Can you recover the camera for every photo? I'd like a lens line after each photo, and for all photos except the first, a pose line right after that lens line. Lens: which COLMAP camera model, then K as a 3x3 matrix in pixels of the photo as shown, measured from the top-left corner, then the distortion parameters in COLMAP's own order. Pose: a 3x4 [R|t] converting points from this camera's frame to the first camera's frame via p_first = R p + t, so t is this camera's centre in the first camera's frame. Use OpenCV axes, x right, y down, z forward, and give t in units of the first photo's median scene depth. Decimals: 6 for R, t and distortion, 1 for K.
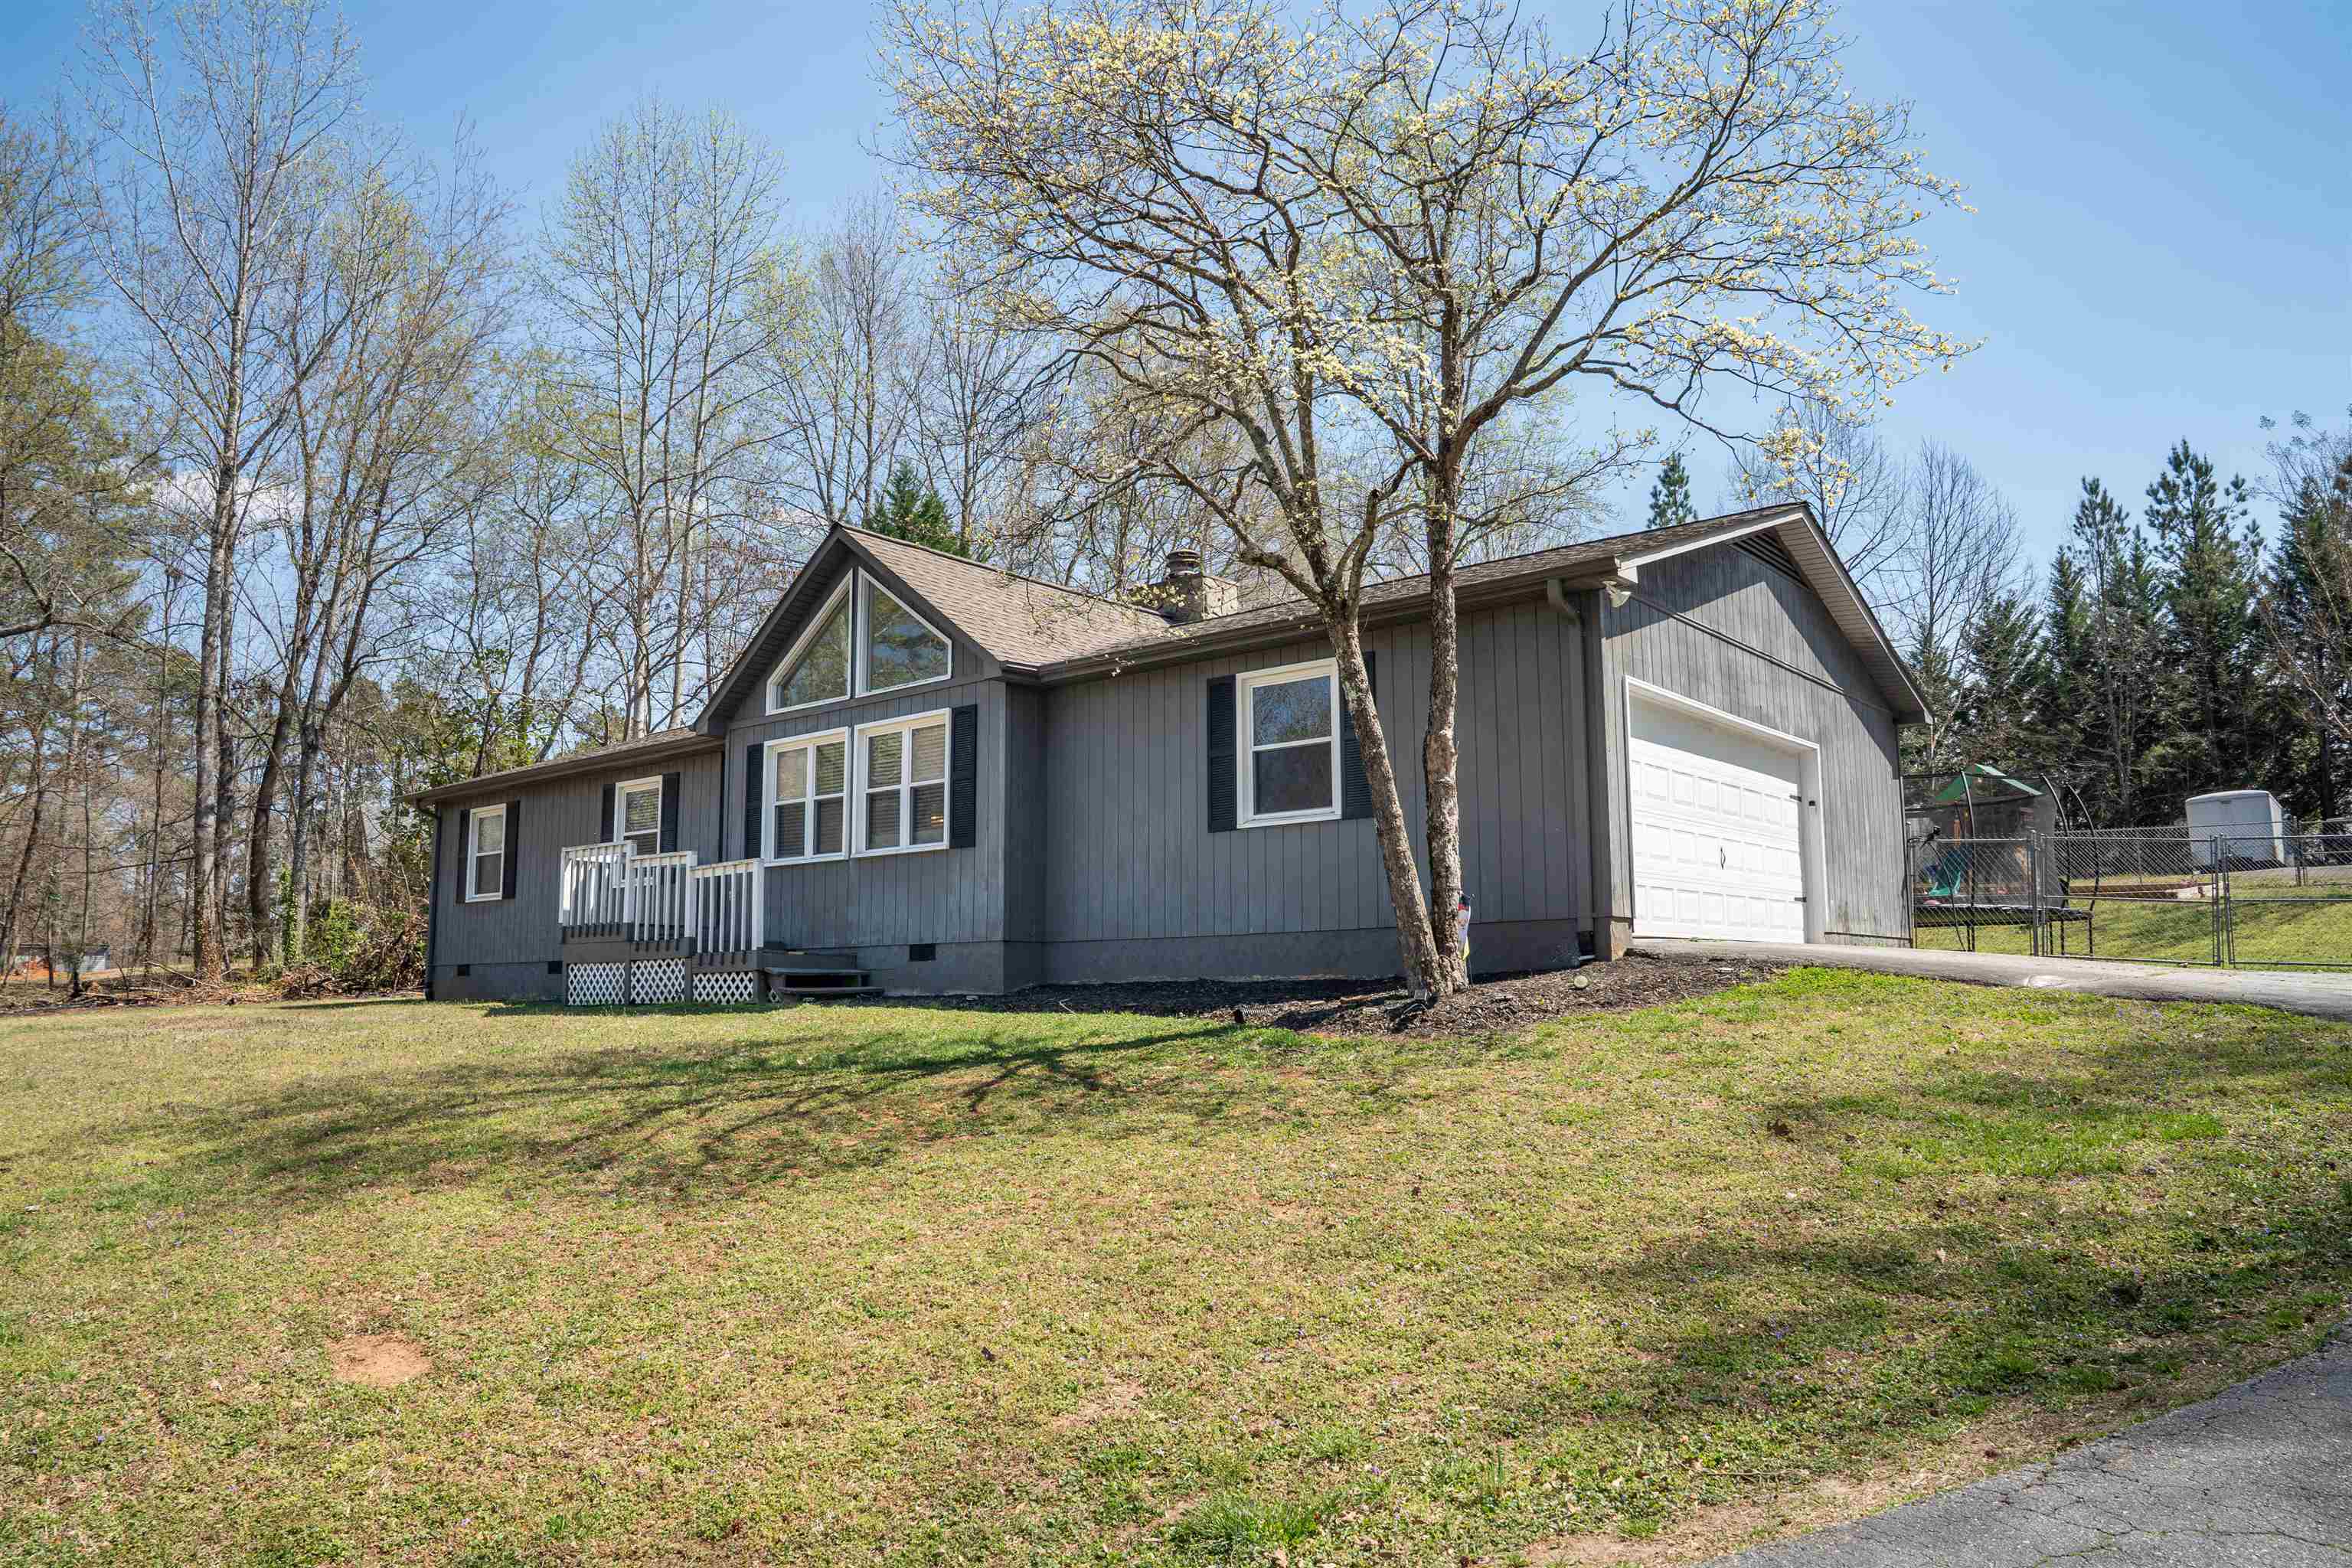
lens RADIAL K [[1651.0, 0, 1176.0], [0, 1651.0, 784.0], [0, 0, 1]] dist [-0.133437, 0.001197]
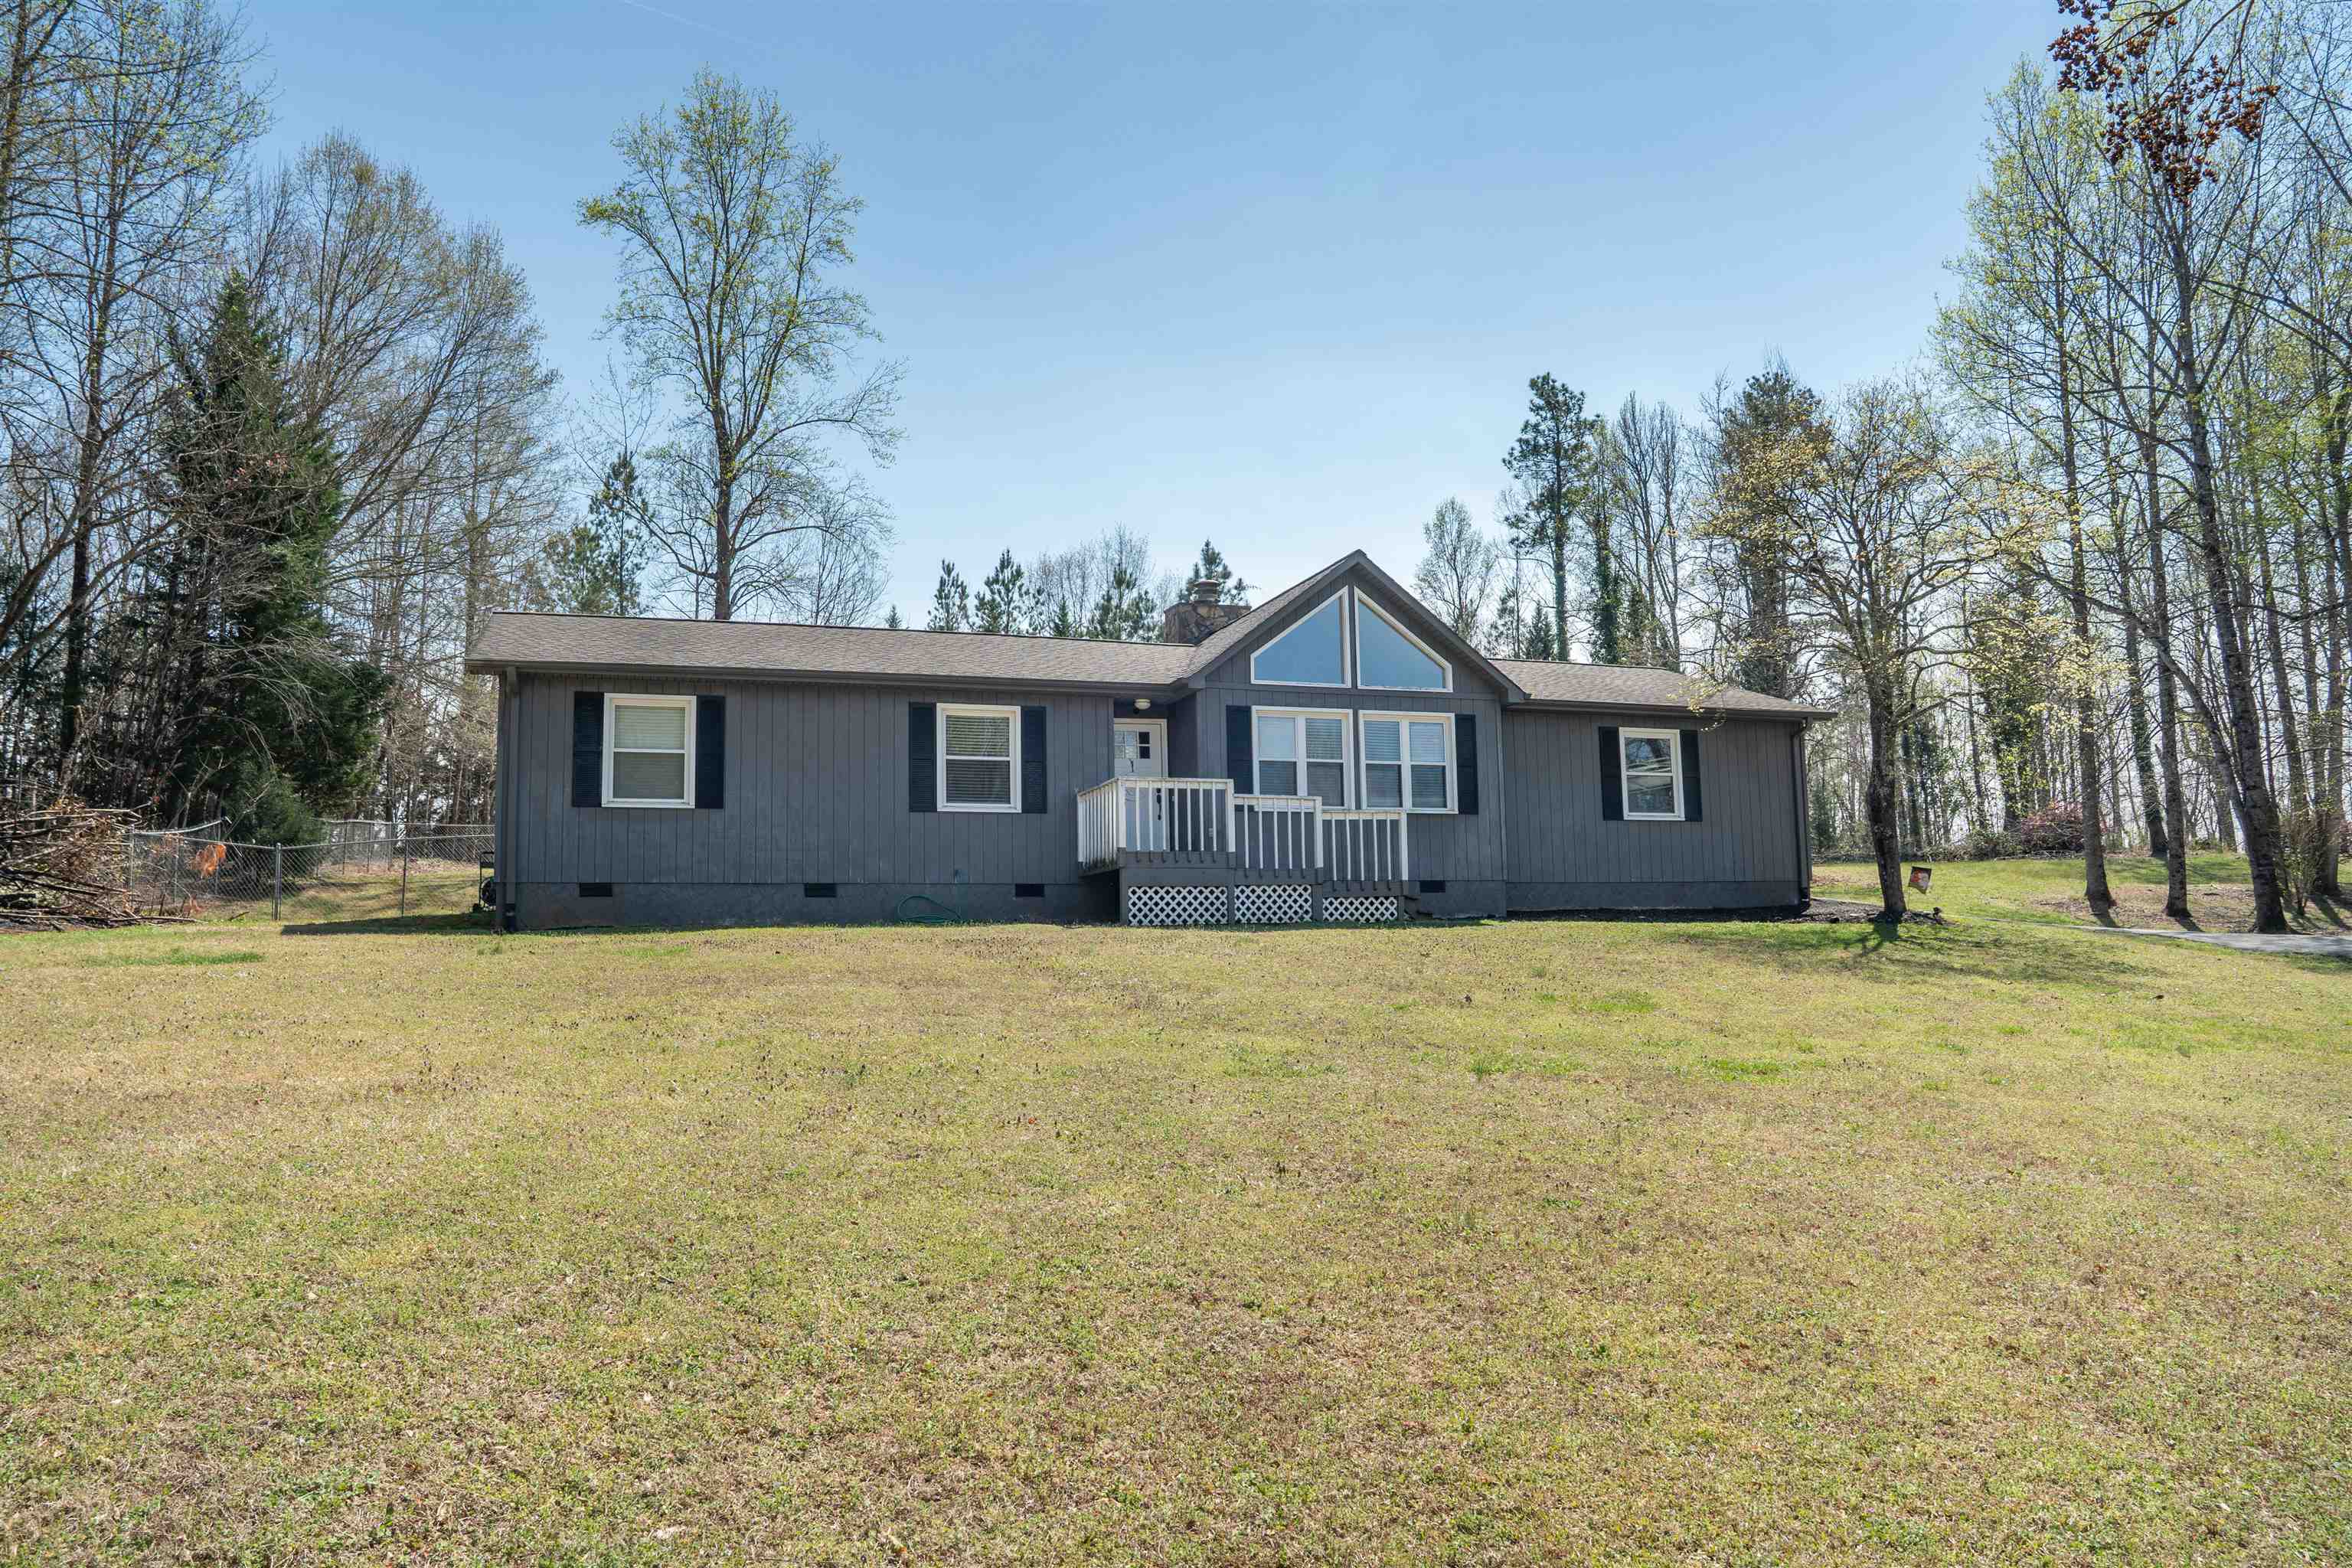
lens RADIAL K [[1611.0, 0, 1176.0], [0, 1611.0, 784.0], [0, 0, 1]] dist [-0.098509, 0.003090]
pose [[0.514254, 0.094503, 0.852416, -1.350804], [-0.102615, 0.993551, -0.048243, 0.098509], [-0.851477, -0.062661, 0.520634, 0.458753]]
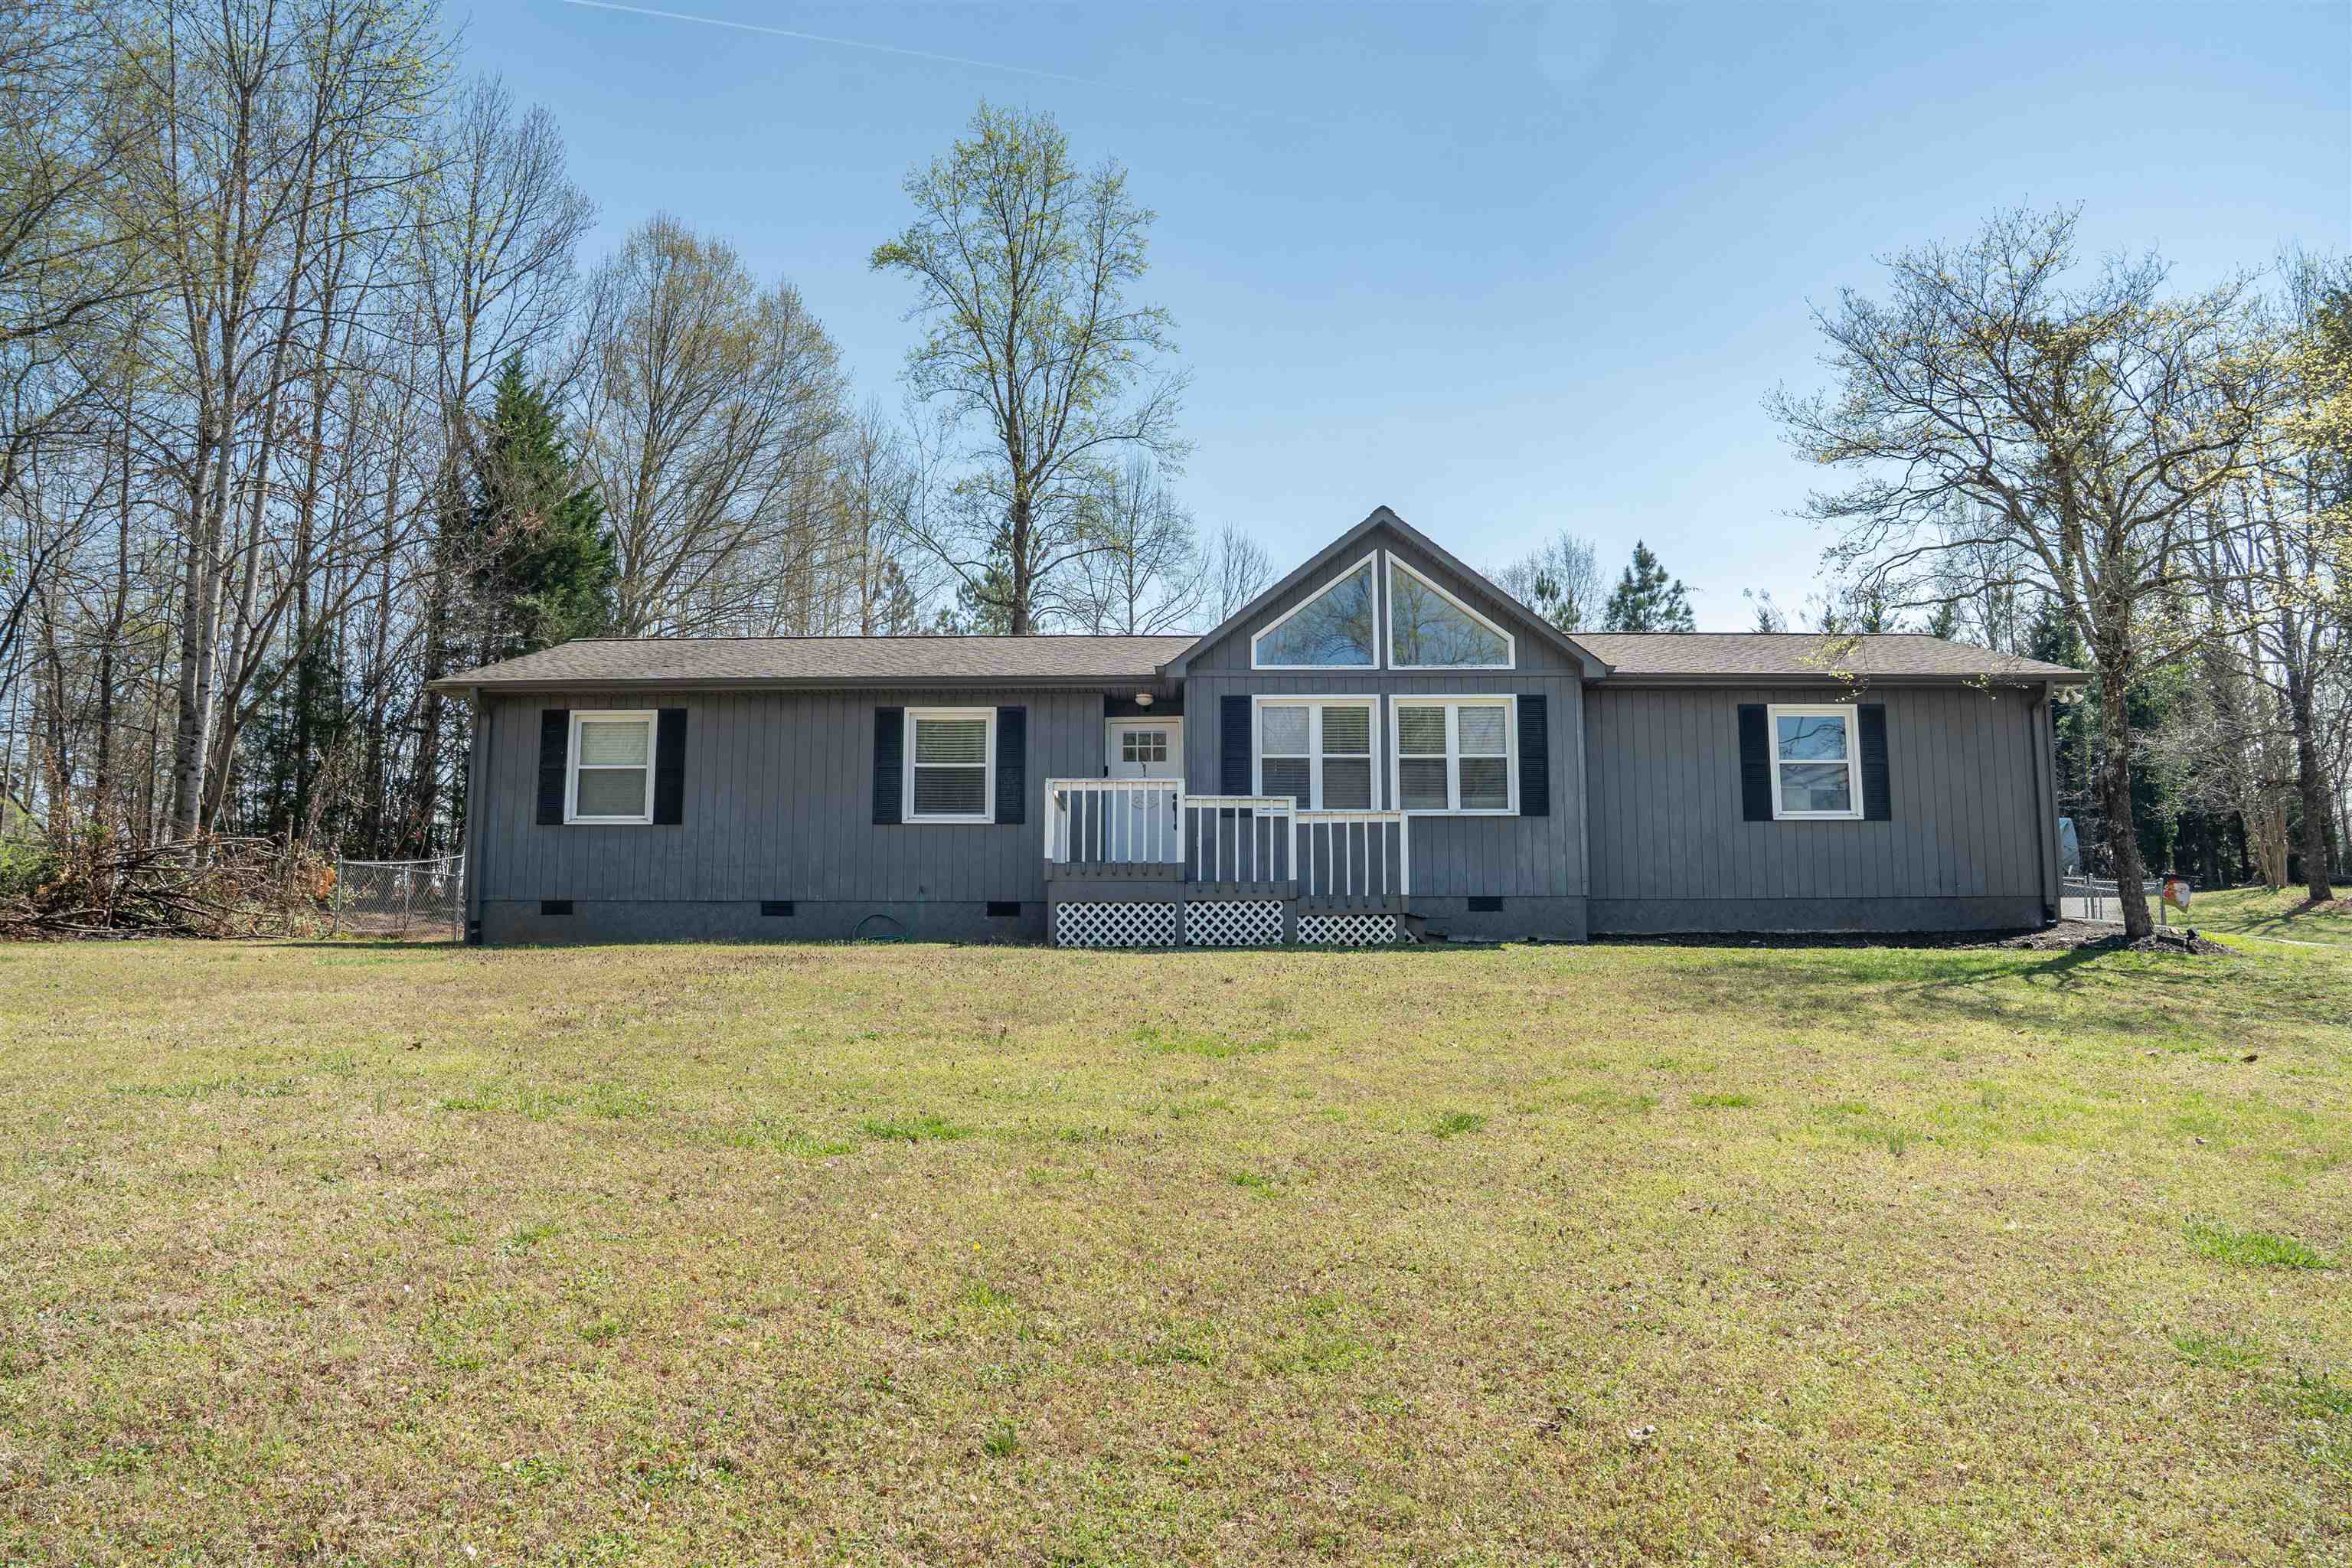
lens RADIAL K [[1651.0, 0, 1176.0], [0, 1651.0, 784.0], [0, 0, 1]] dist [-0.133437, 0.001197]
pose [[0.776988, 0.094733, 0.622346, -0.984180], [-0.091251, 0.995120, -0.037551, 0.077585], [-0.622866, -0.027613, 0.781841, 0.229961]]
